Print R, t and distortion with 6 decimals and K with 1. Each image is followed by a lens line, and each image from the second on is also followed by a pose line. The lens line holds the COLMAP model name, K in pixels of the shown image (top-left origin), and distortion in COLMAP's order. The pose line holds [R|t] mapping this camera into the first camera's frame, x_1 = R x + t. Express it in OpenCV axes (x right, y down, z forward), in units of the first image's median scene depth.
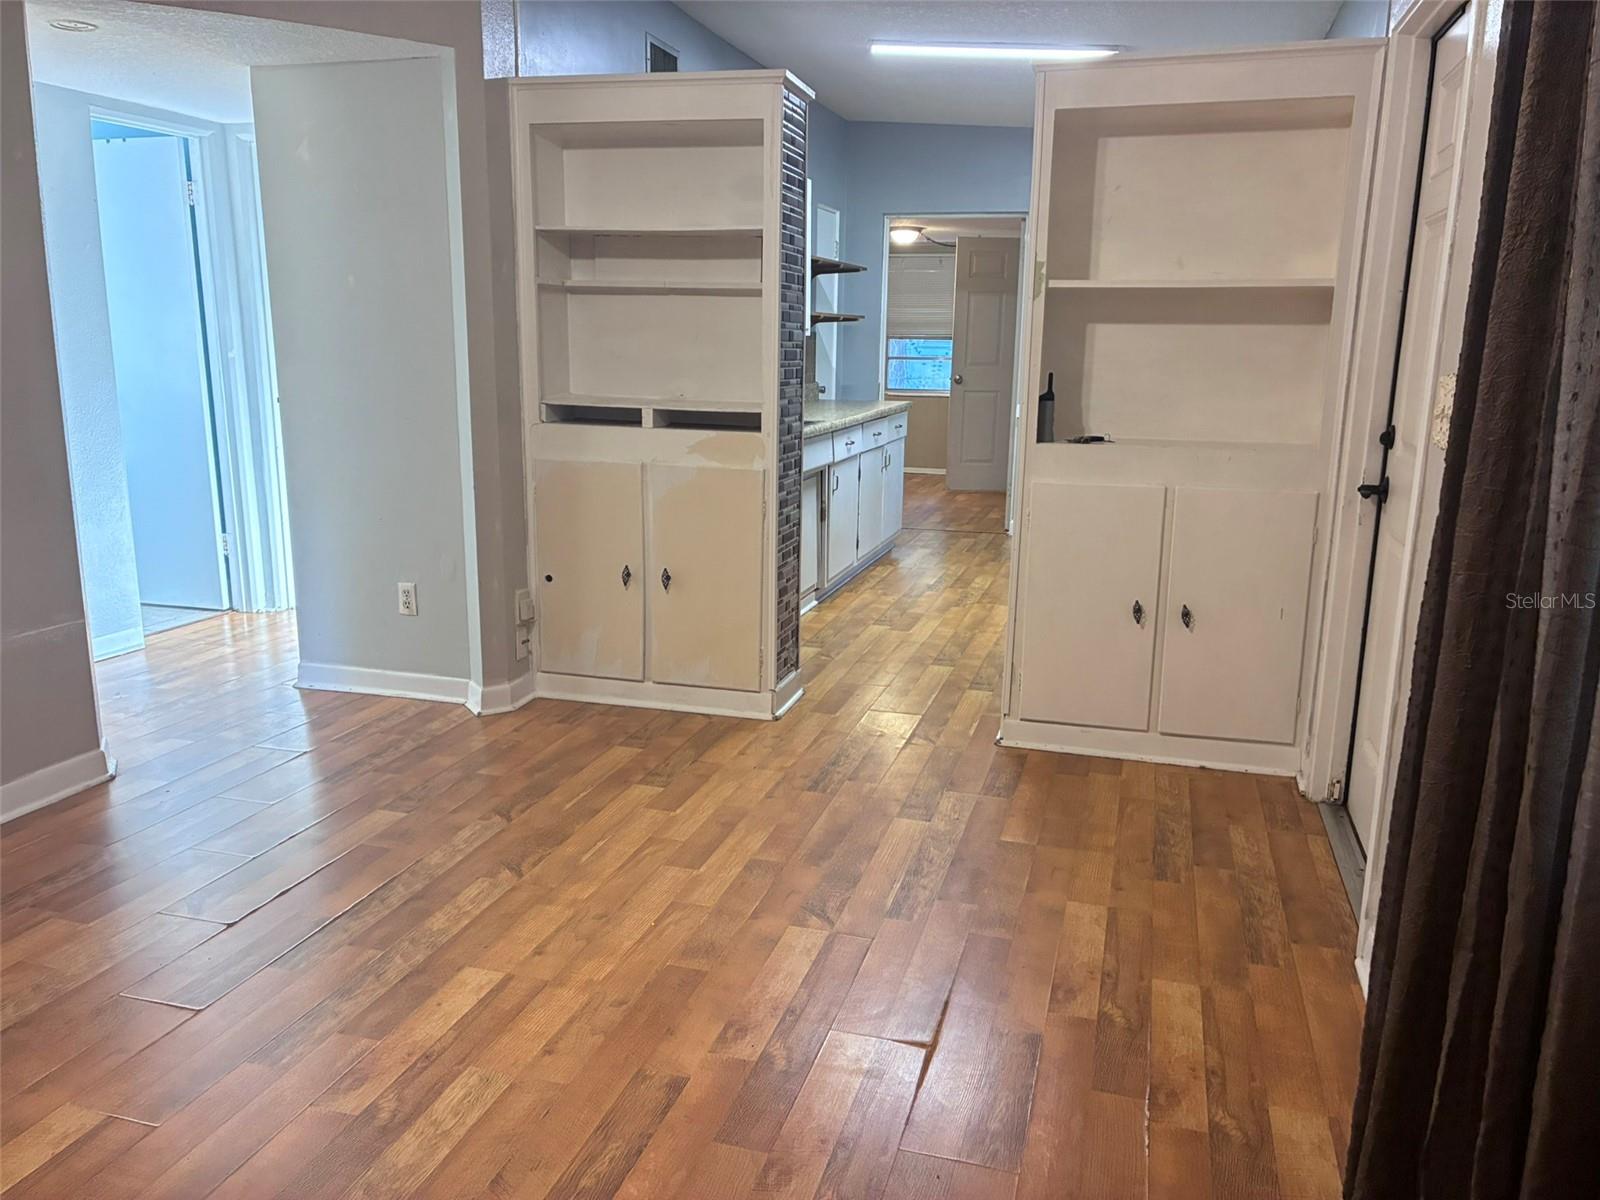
lens RADIAL K [[1226.4, 0, 805.2], [0, 1226.4, 589.1], [0, 0, 1]] dist [0.051186, -0.056837]
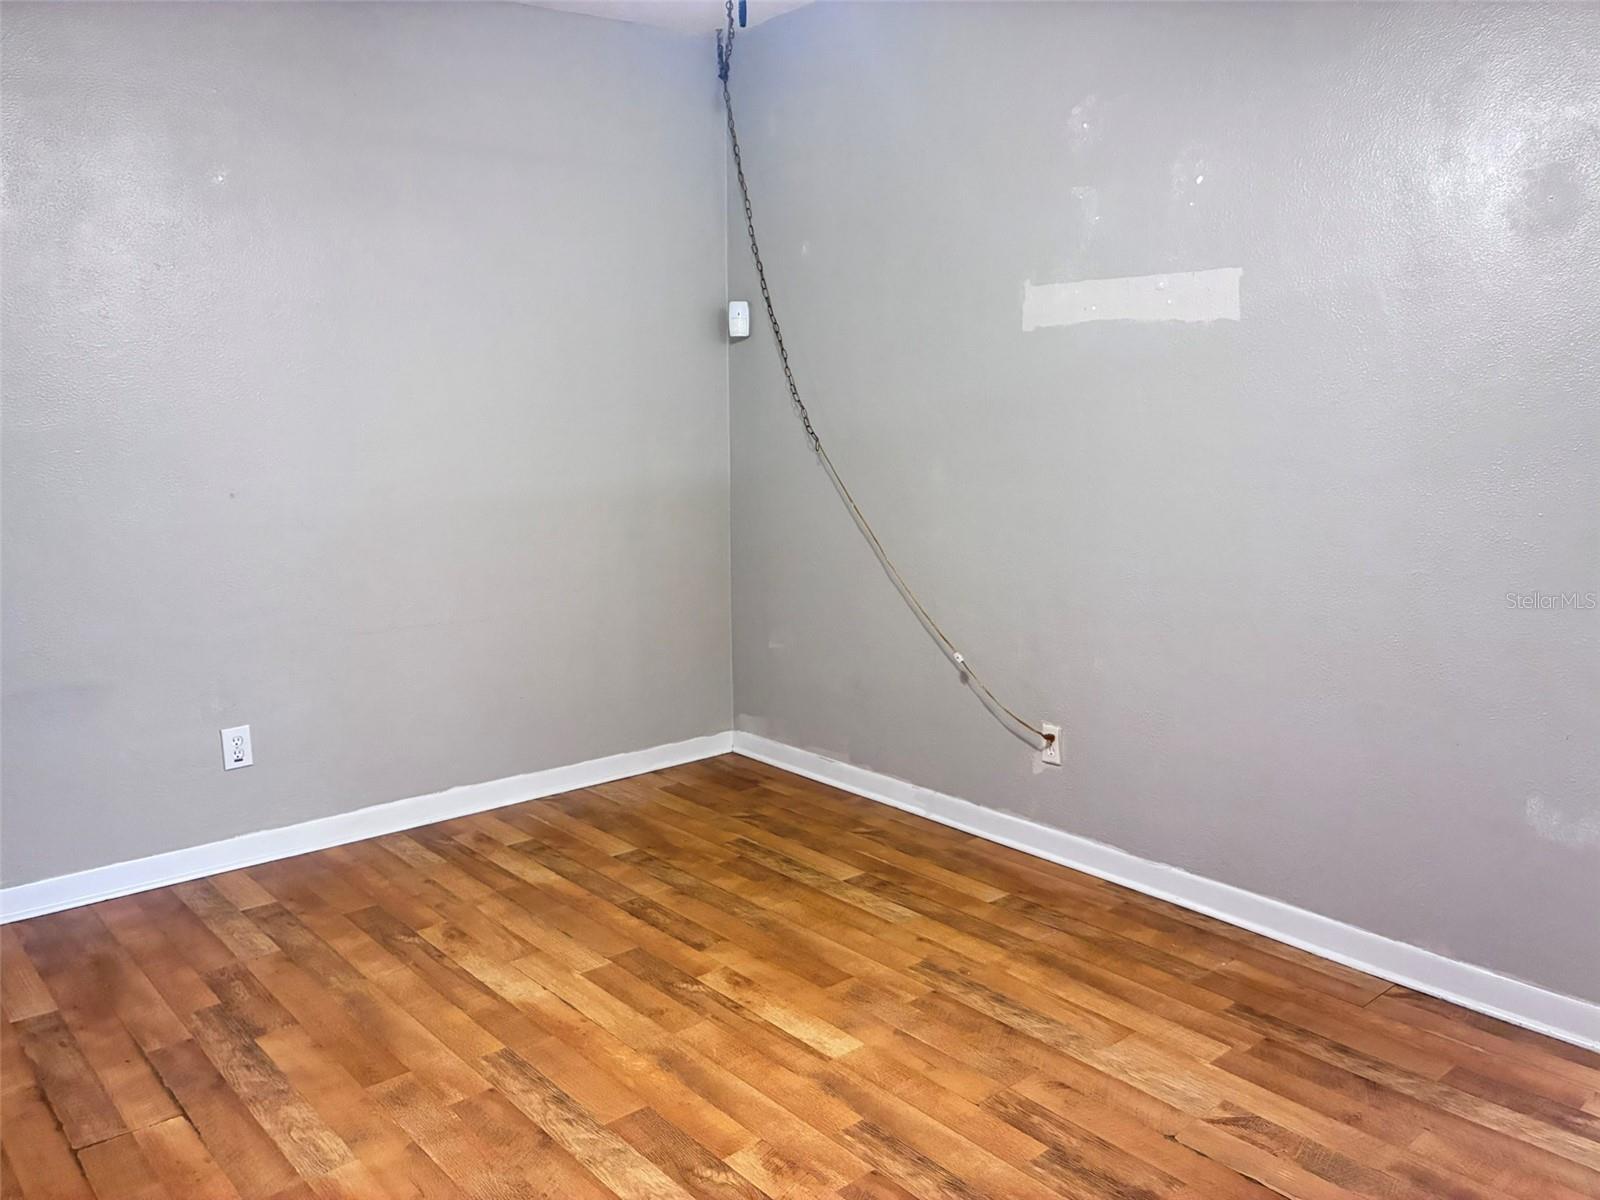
lens RADIAL K [[1226.4, 0, 811.5], [0, 1226.4, 589.9], [0, 0, 1]] dist [0.051186, -0.056837]
pose [[-0.533378, 0.106948, -0.839089, 0.276452], [-0.180932, 0.954592, 0.236682, -0.197940], [0.826300, 0.278058, -0.489808, 0.875226]]
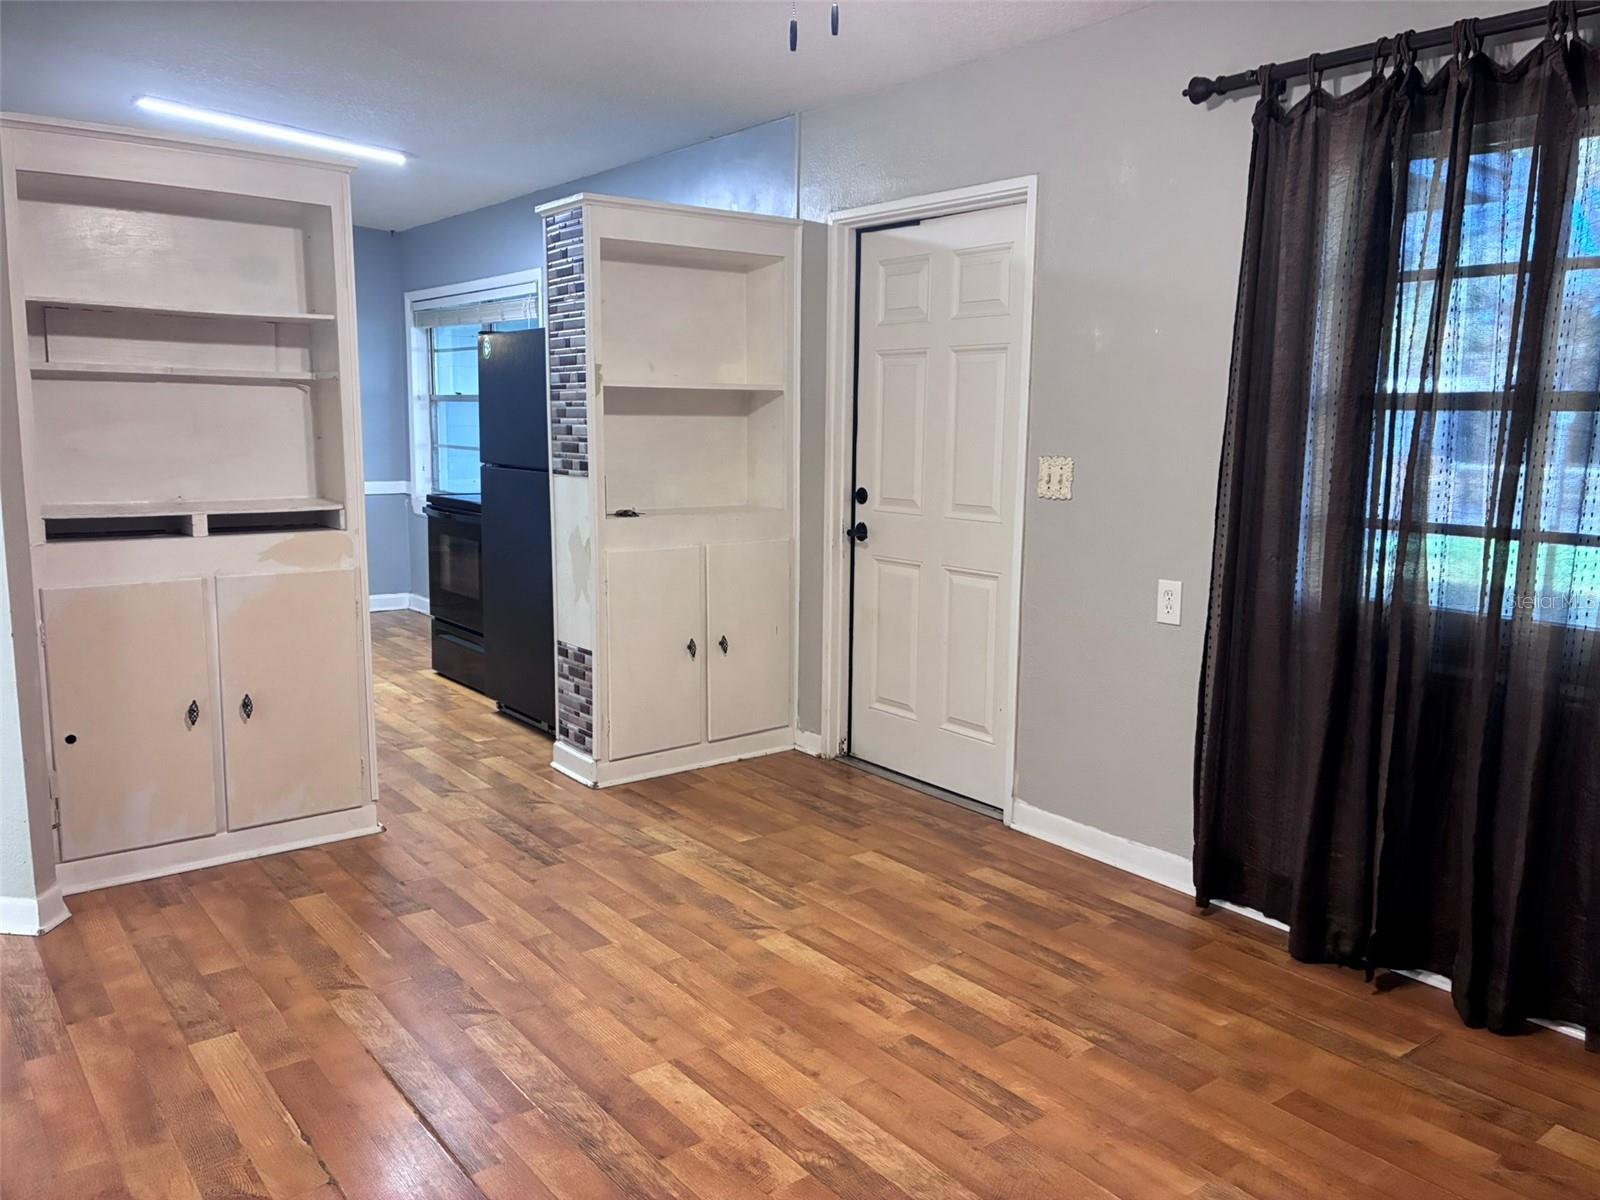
lens RADIAL K [[1226.4, 0, 814.9], [0, 1226.4, 593.2], [0, 0, 1]] dist [0.051186, -0.056837]
pose [[0.584837, -0.127226, 0.801111, -0.692837], [0.161196, 0.986154, 0.038935, -0.069166], [-0.794973, 0.106365, 0.597248, 0.179561]]
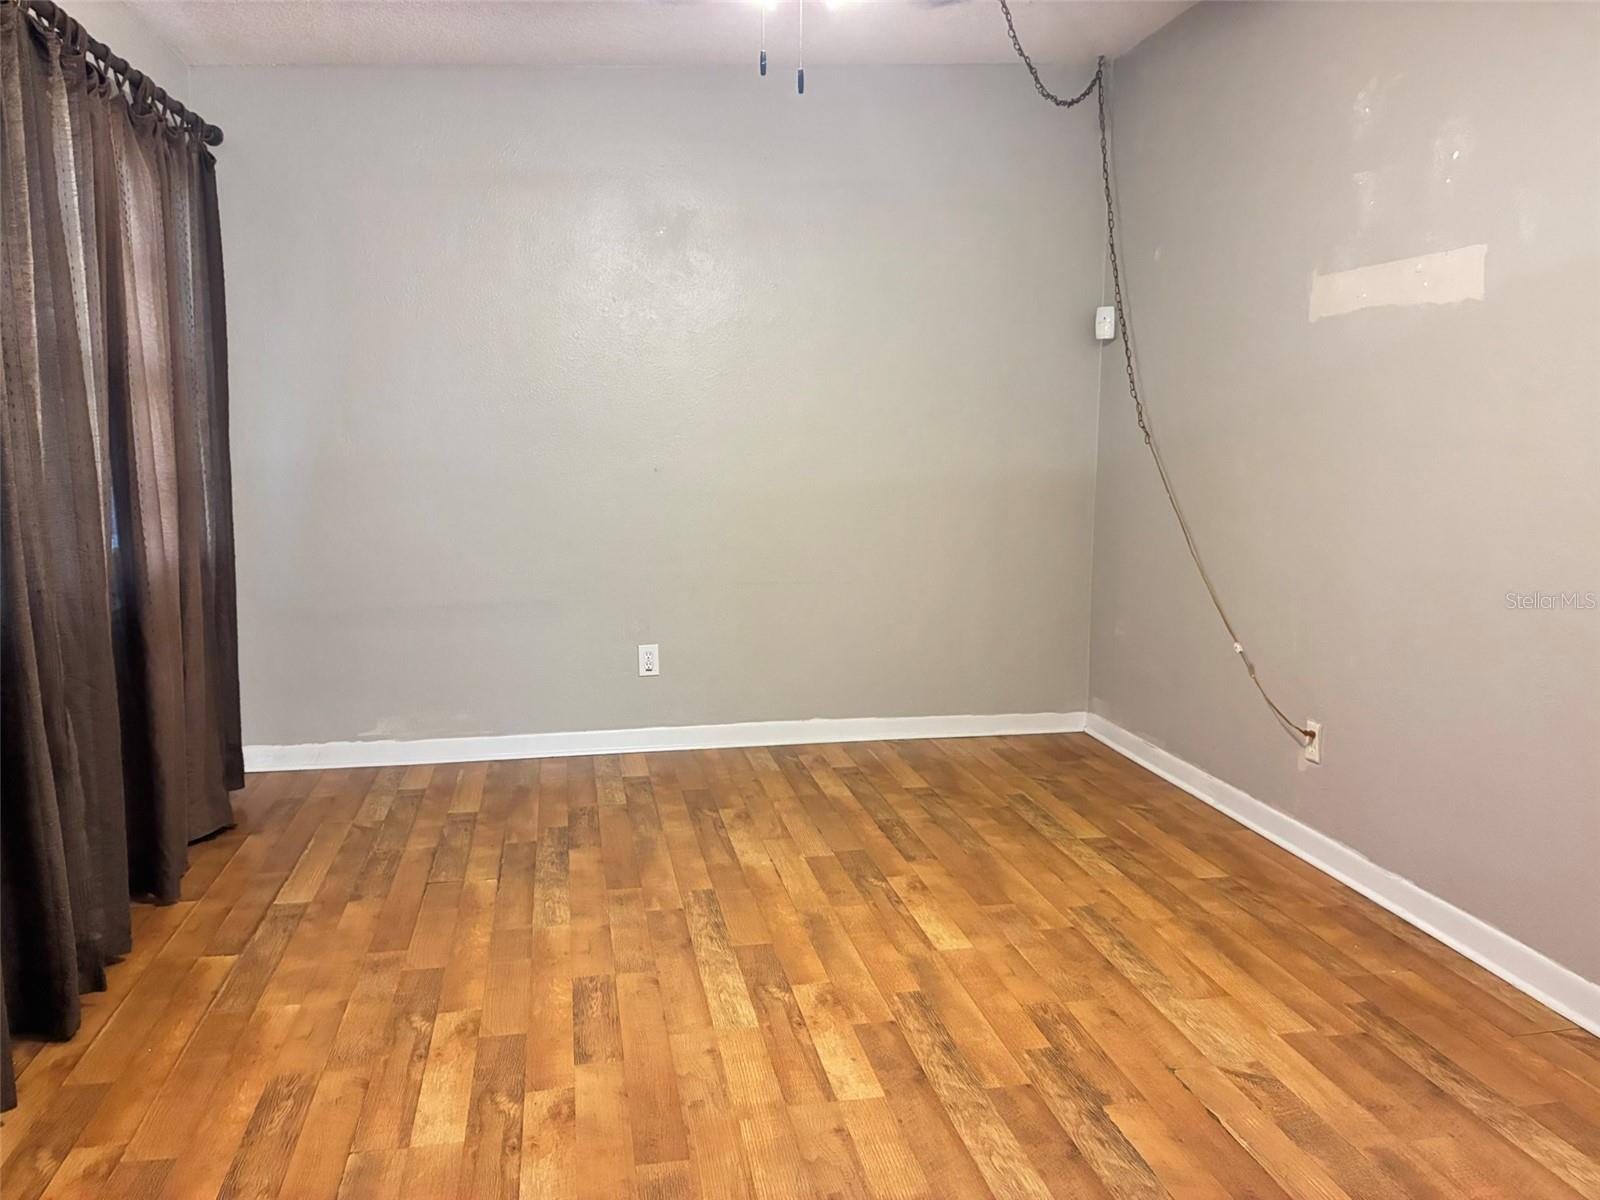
lens RADIAL K [[1226.4, 0, 813.5], [0, 1226.4, 588.3], [0, 0, 1]] dist [0.051186, -0.056837]
pose [[-0.885299, 0.037628, -0.463497, 0.140782], [-0.115044, 0.948015, 0.296702, -0.241228], [0.450566, 0.315992, -0.834949, 1.206825]]
